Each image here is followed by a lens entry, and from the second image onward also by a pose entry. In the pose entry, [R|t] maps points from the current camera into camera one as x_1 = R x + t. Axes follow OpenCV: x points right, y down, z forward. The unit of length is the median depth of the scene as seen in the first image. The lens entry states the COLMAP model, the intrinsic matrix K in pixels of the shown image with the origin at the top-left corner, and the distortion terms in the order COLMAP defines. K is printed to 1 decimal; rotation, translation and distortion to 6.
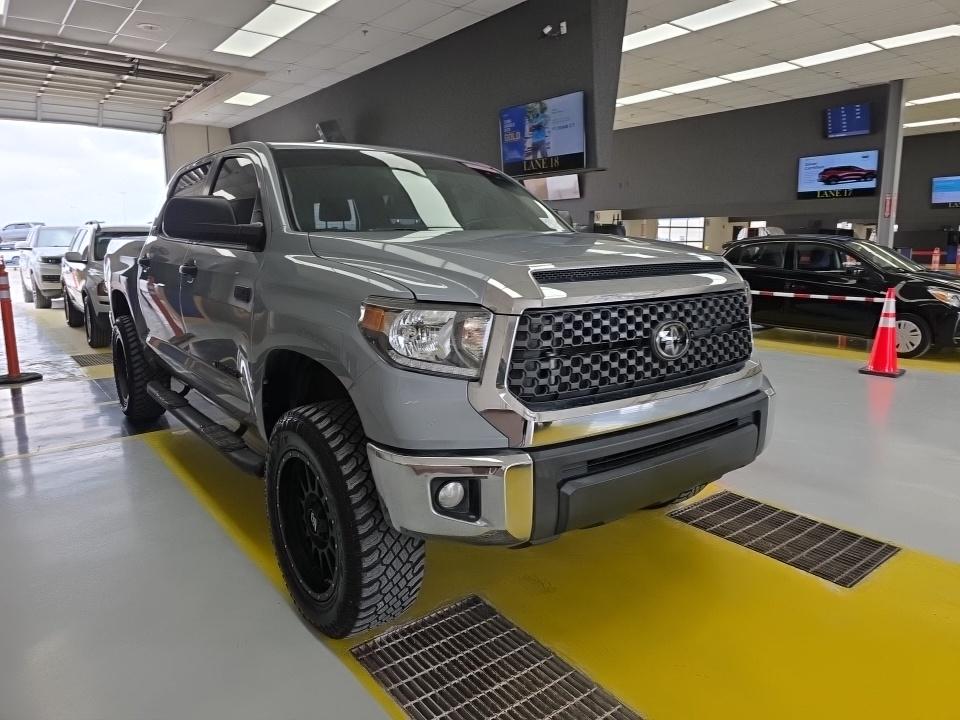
lens RADIAL K [[648.9, 0, 487.2], [0, 648.9, 358.9], [0, 0, 1]] dist [0.029528, -0.002486]
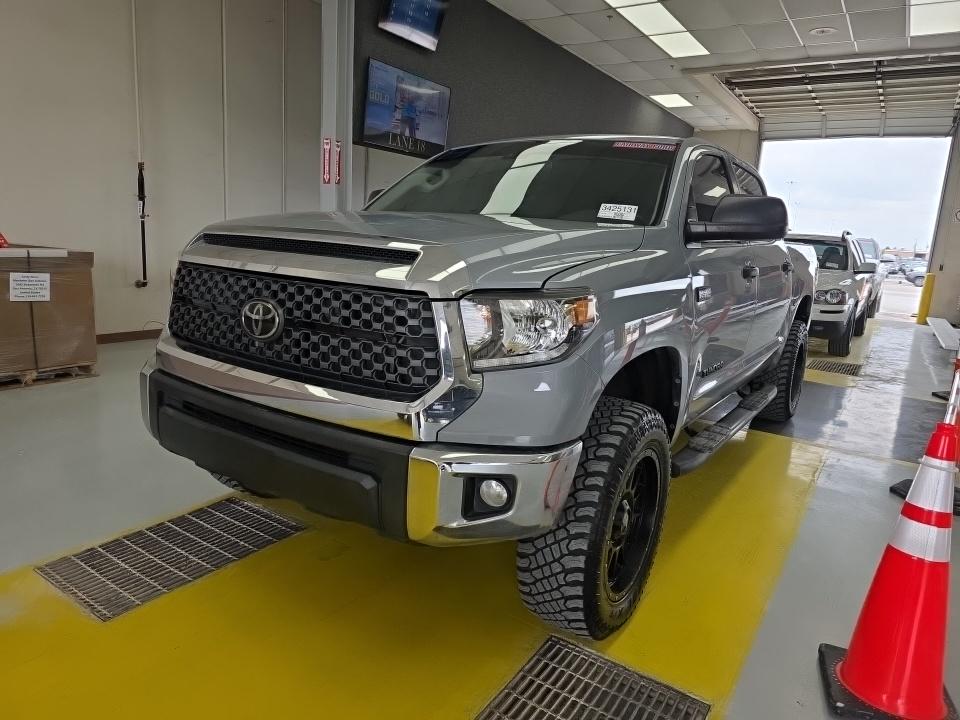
lens RADIAL K [[648.9, 0, 487.1], [0, 648.9, 358.2], [0, 0, 1]] dist [0.029528, -0.002486]
pose [[0.331729, 0.212106, -0.919221, 1.056868], [-0.234874, 0.962283, 0.137281, -0.150013], [0.913668, 0.170361, 0.369035, 0.806555]]
